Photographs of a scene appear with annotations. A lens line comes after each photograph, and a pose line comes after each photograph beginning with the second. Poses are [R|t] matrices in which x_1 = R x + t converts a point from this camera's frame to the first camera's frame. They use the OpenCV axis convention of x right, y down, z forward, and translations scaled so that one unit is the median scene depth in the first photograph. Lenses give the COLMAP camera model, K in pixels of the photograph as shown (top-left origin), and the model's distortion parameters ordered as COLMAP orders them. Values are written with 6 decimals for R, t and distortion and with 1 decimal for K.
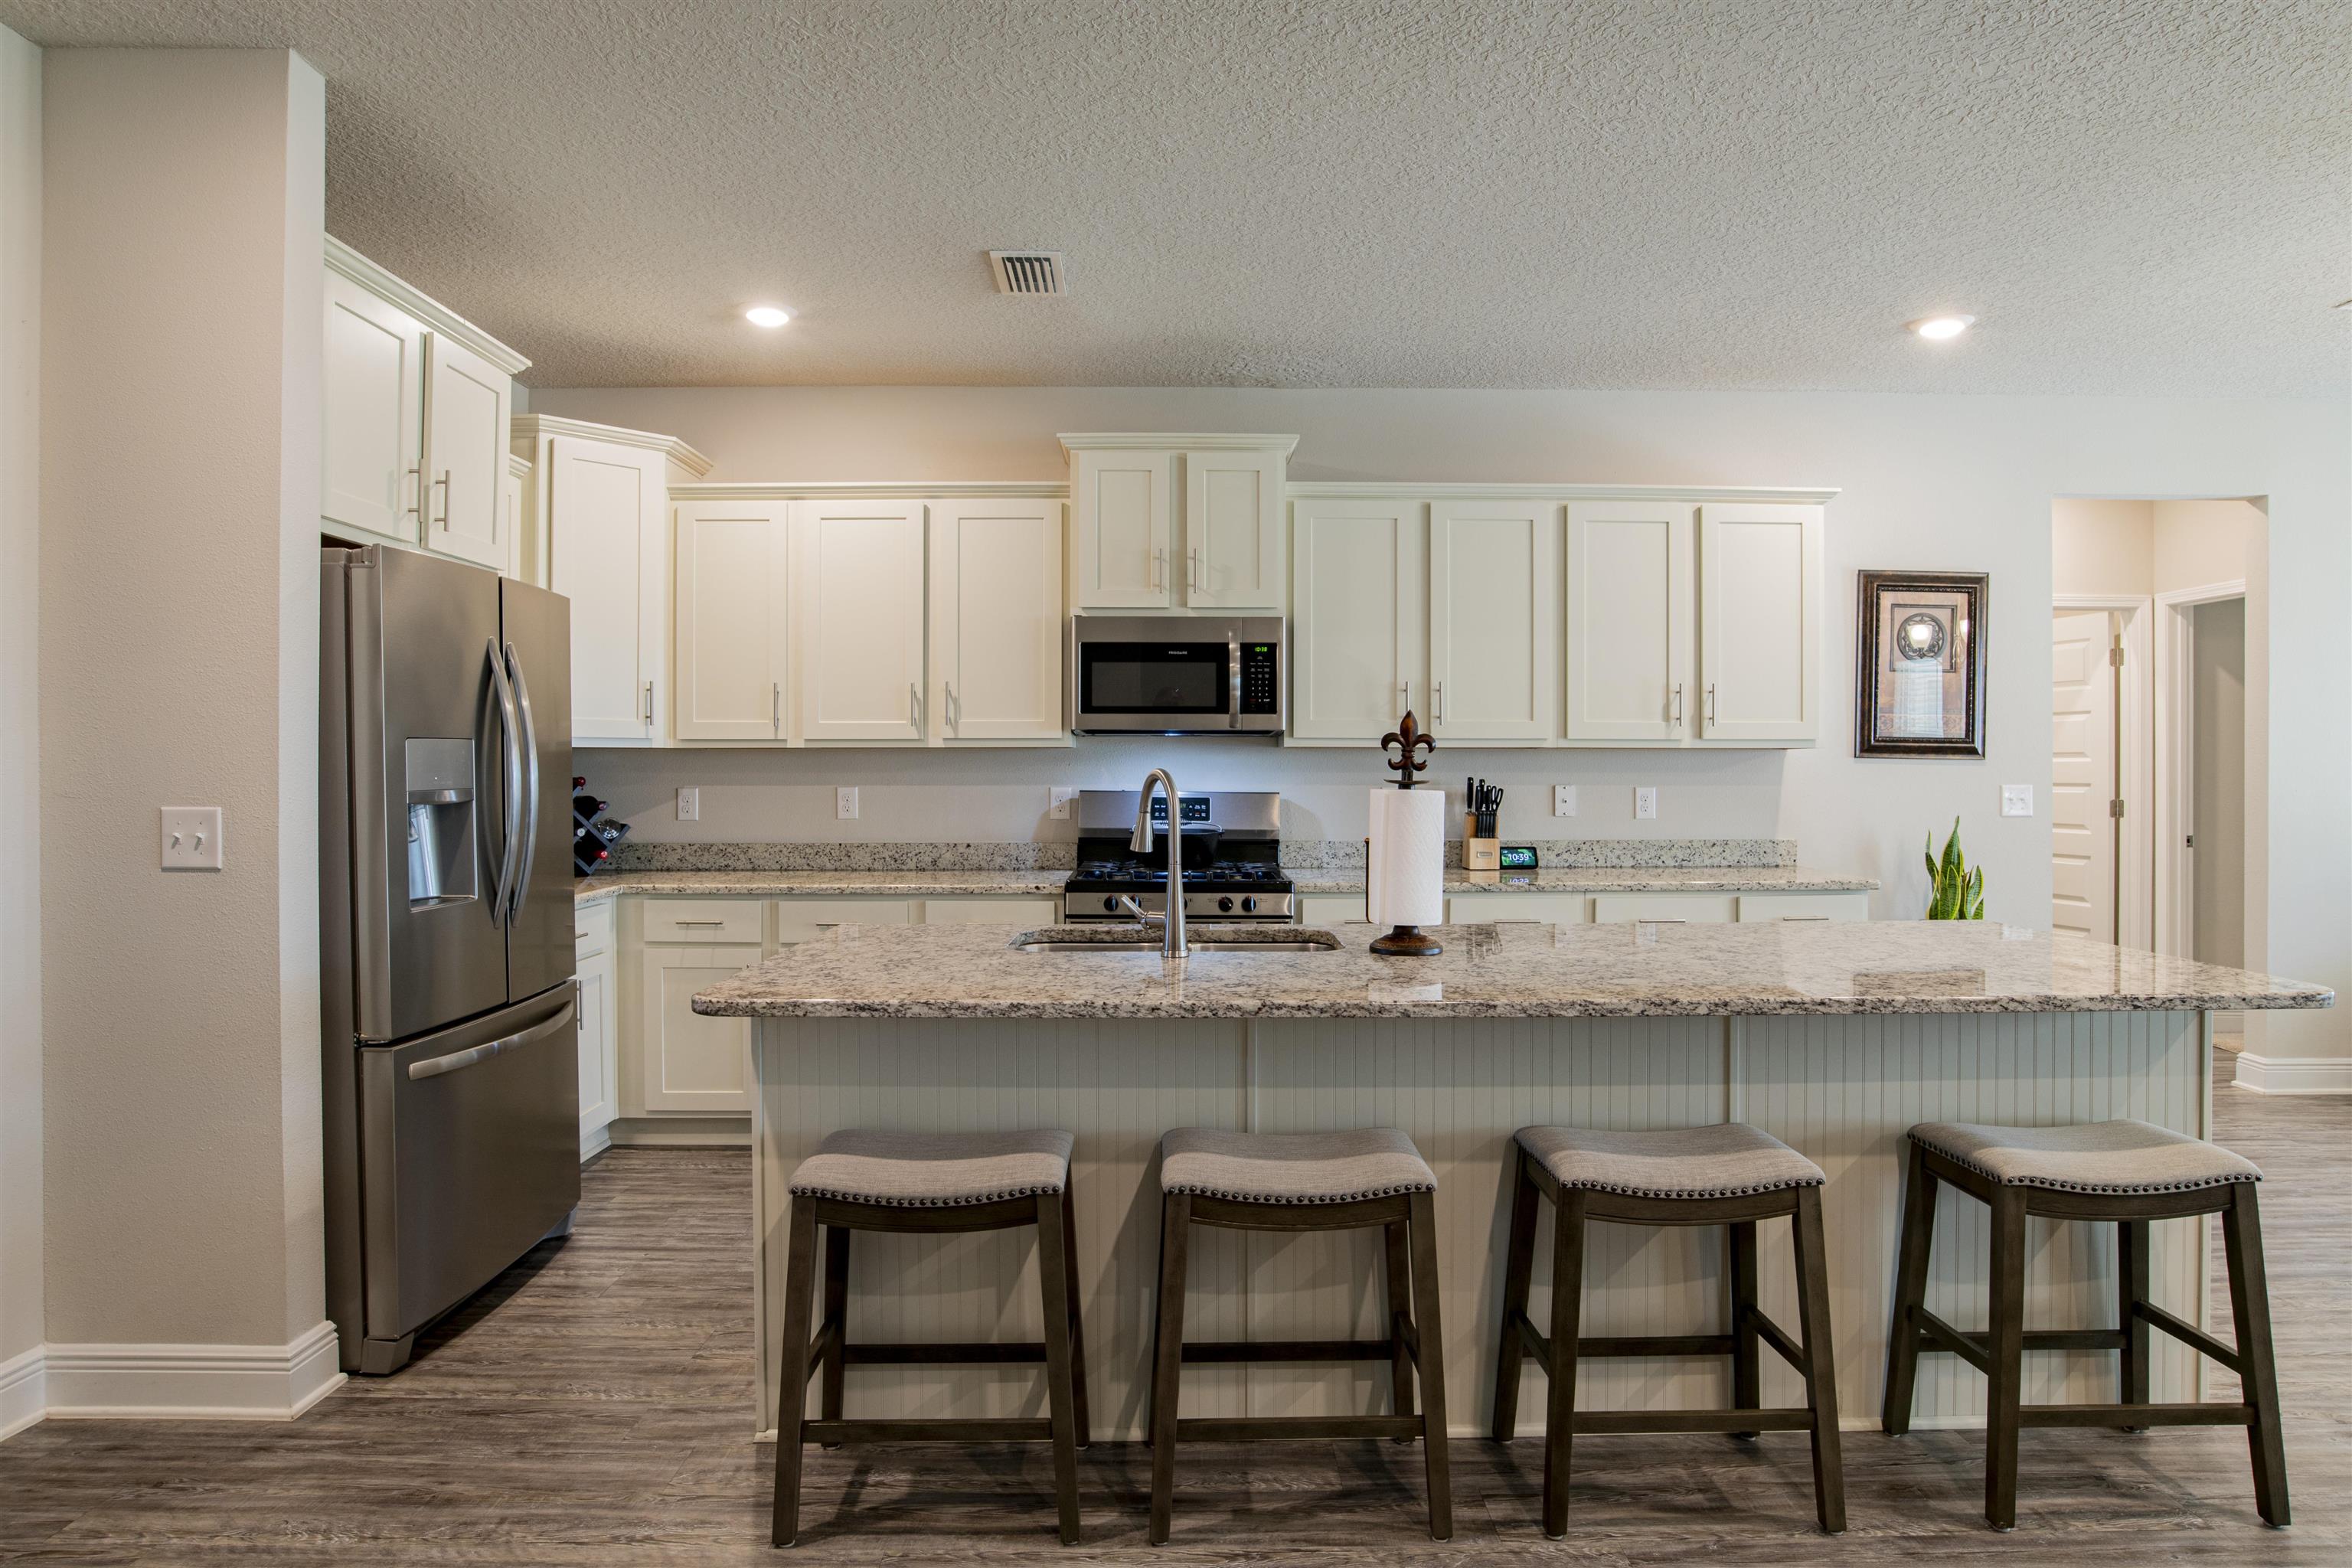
lens RADIAL K [[1265.7, 0, 1188.5], [0, 1265.7, 777.7], [0, 0, 1]] dist [-0.049230, -0.000499]
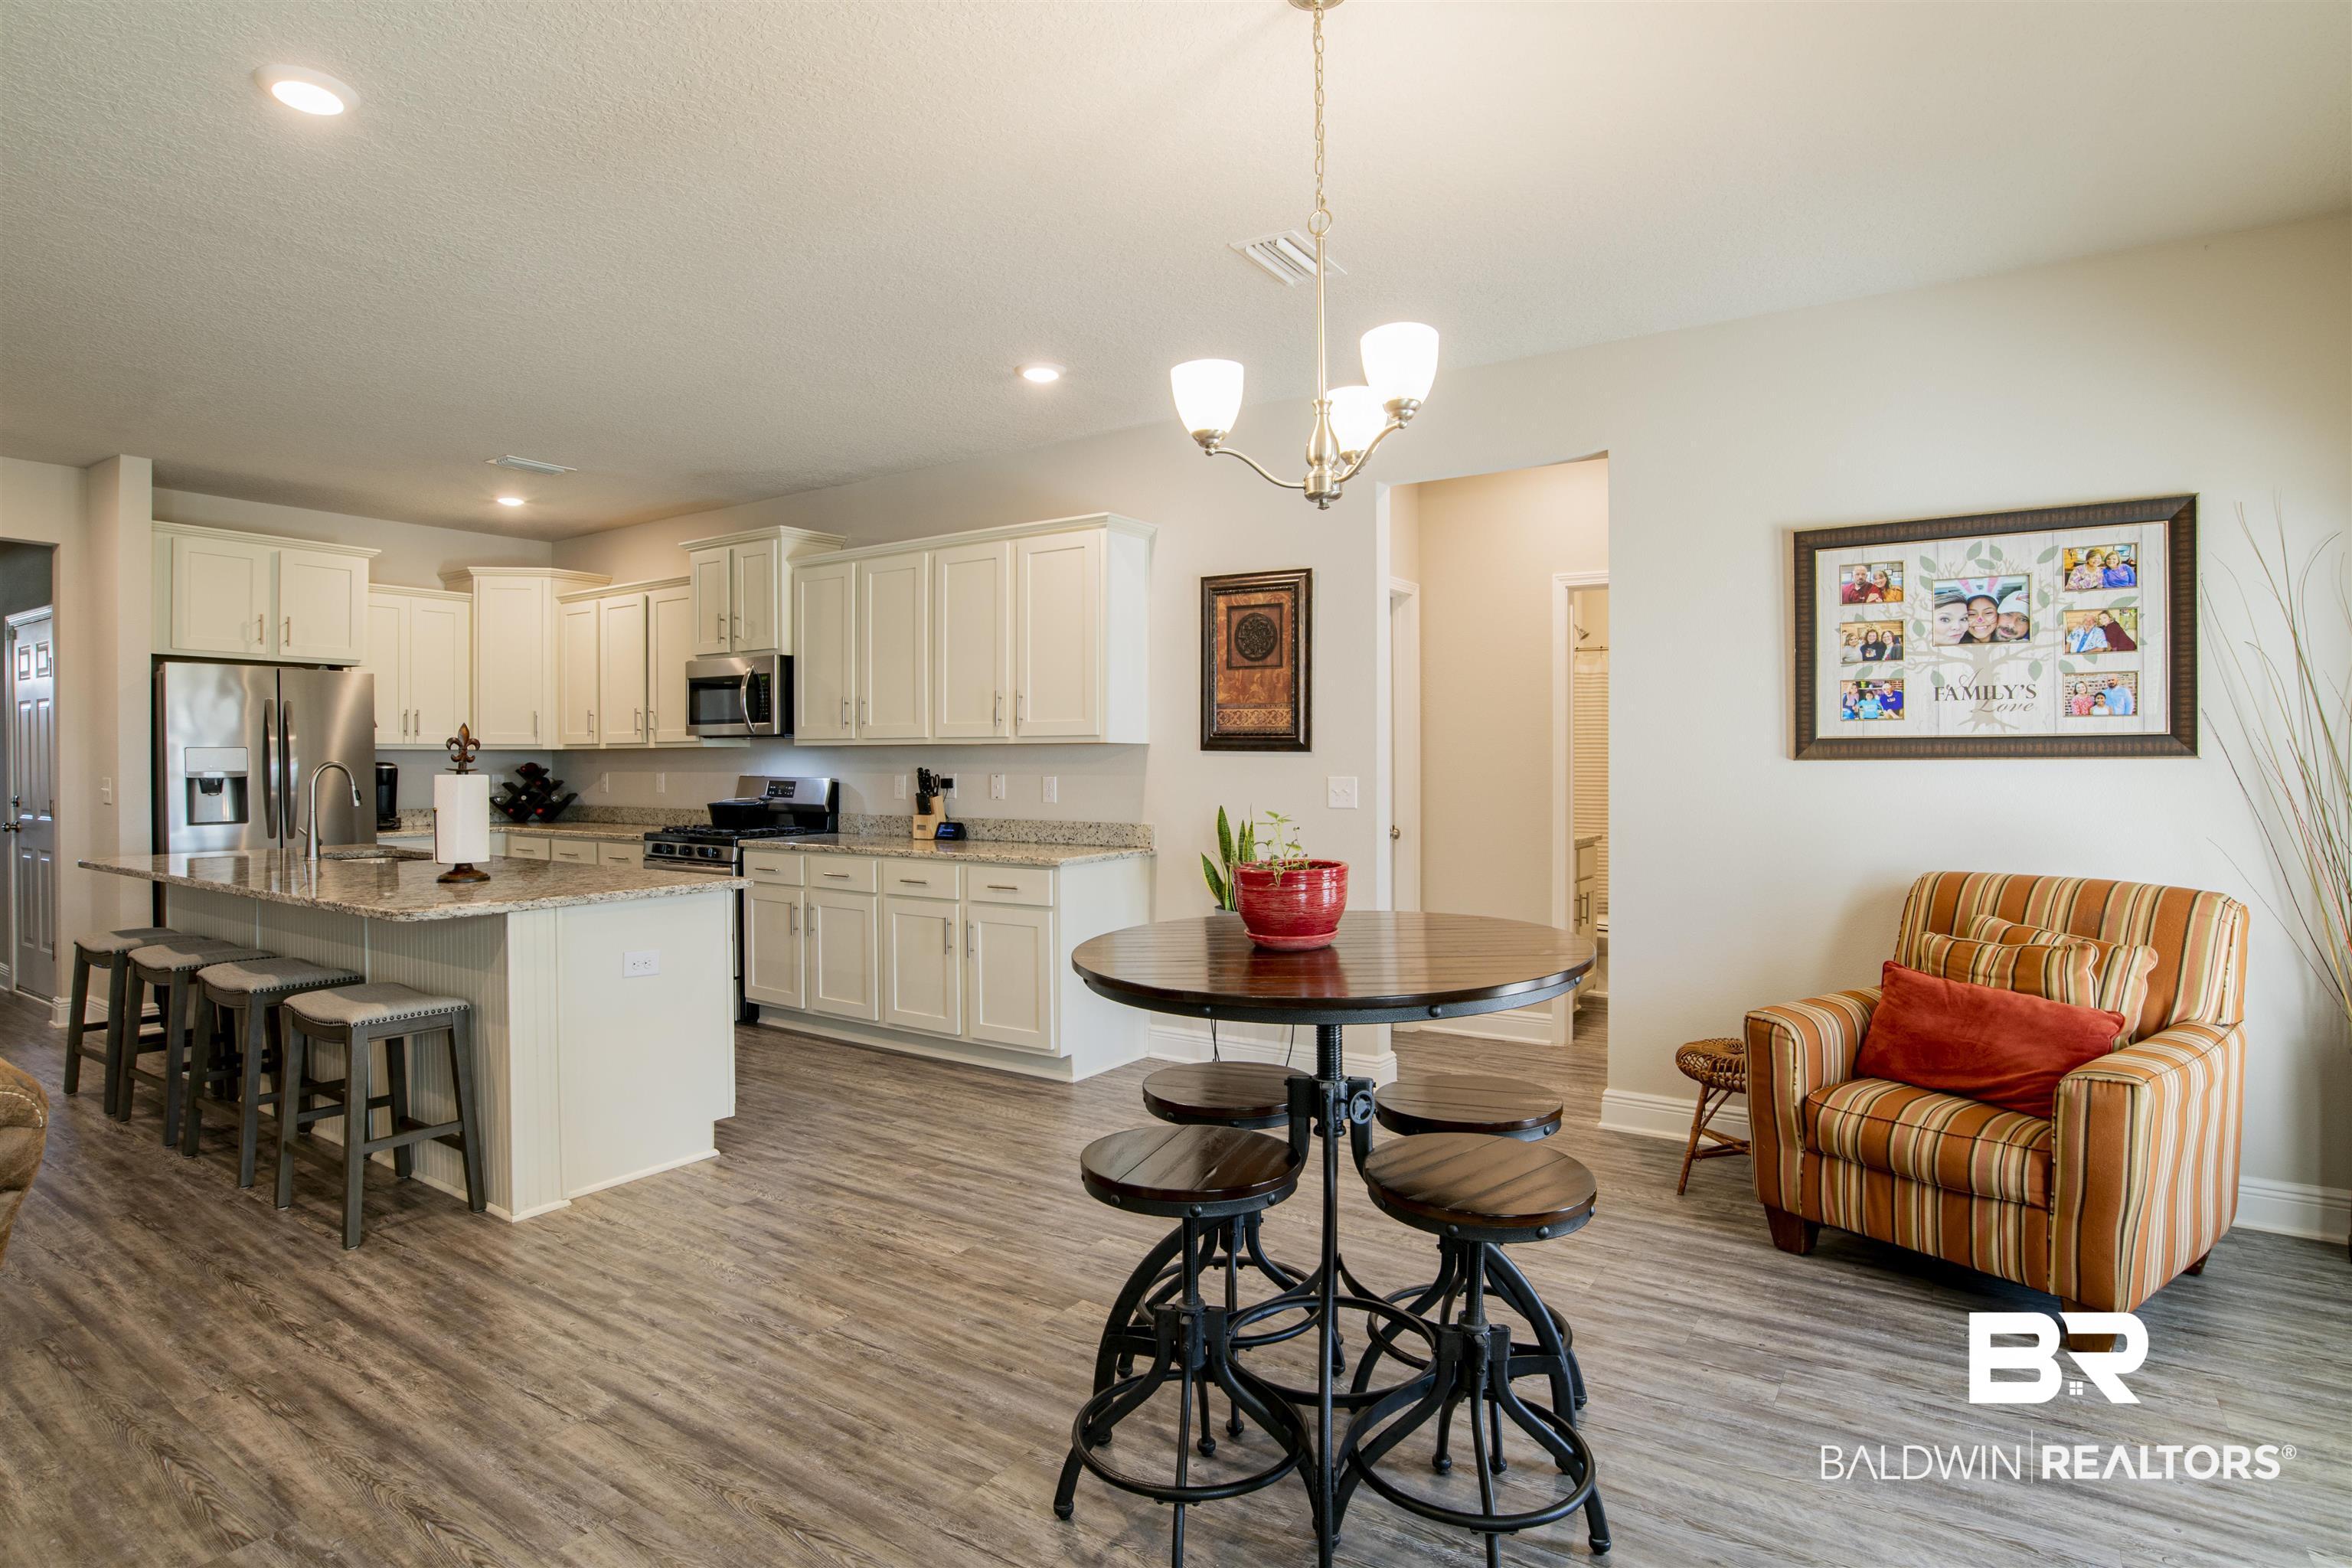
lens RADIAL K [[1201.7, 0, 1191.3], [0, 1201.7, 763.7], [0, 0, 1]] dist [-0.040920, 0.015465]
pose [[0.831228, 0.000503, -0.555932, 1.172841], [-0.003285, 0.999987, -0.004007, -0.000319], [0.555922, 0.005157, 0.831218, 0.135233]]
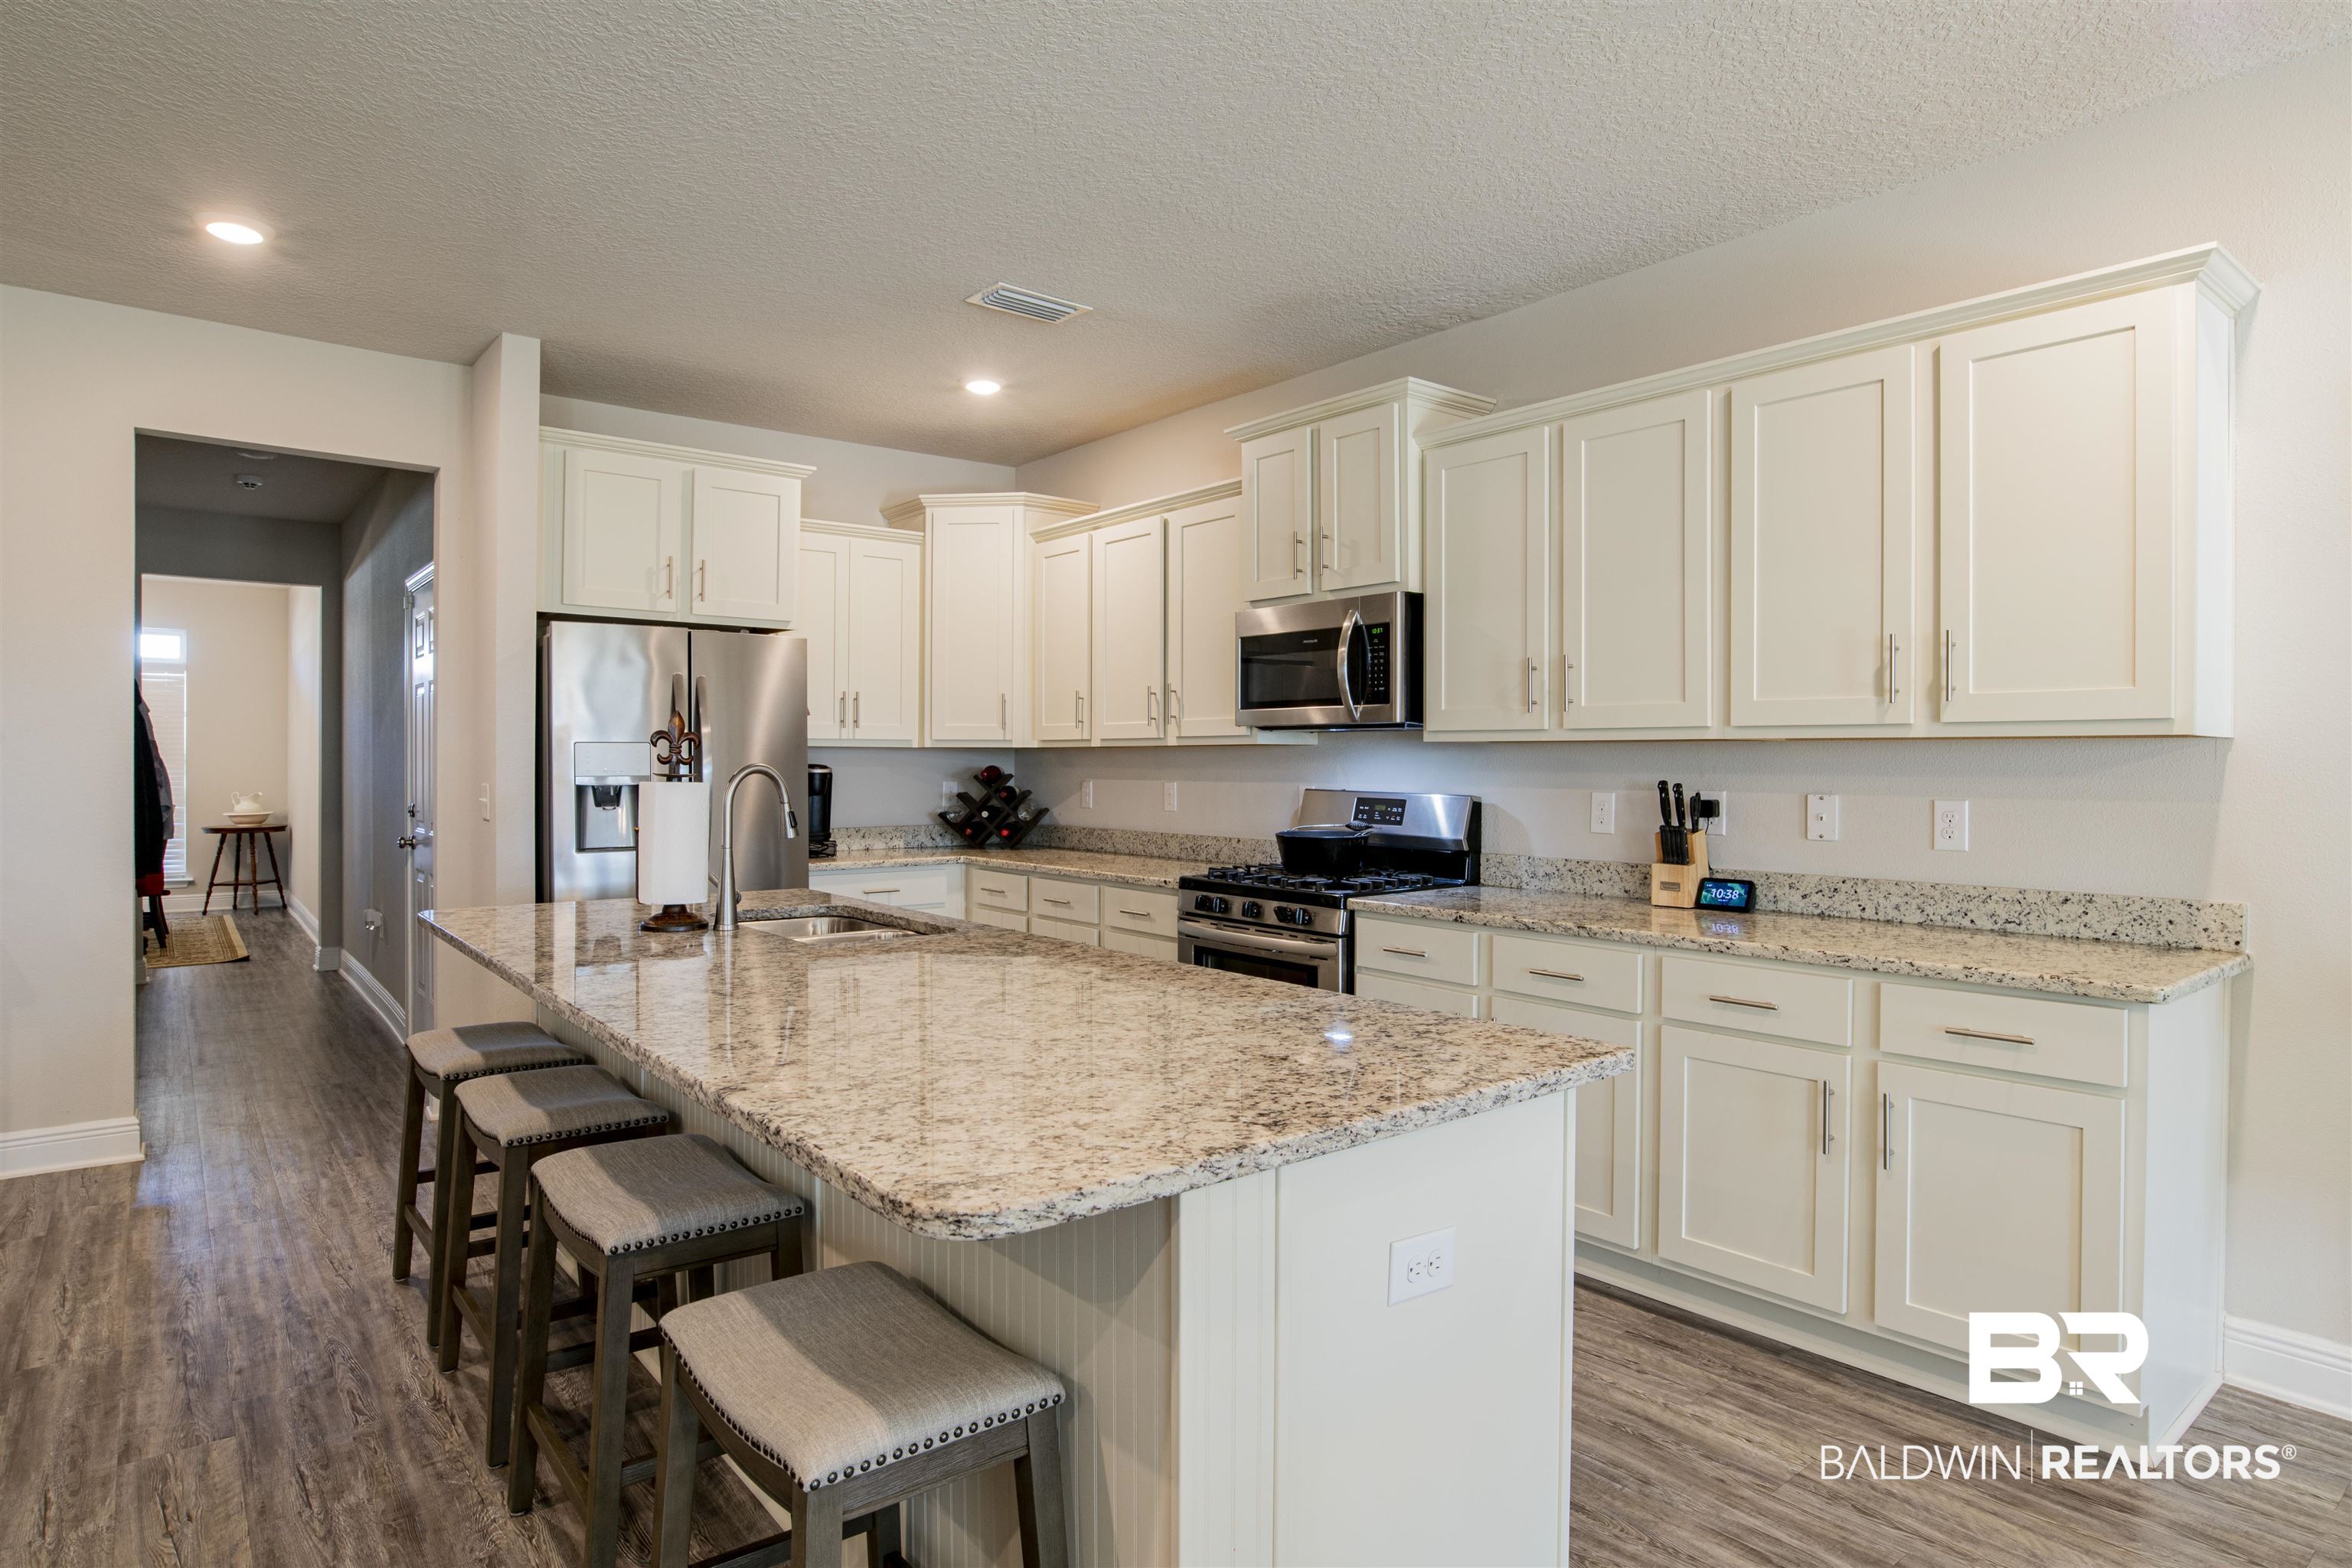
lens RADIAL K [[1313.3, 0, 1216.9], [0, 1313.3, 766.4], [0, 0, 1]] dist [-0.041669, 0.005950]
pose [[0.639602, 0.005047, -0.768690, 0.662669], [-0.011822, 0.999925, -0.003272, -0.002957], [0.768615, 0.011180, 0.639614, 0.320944]]
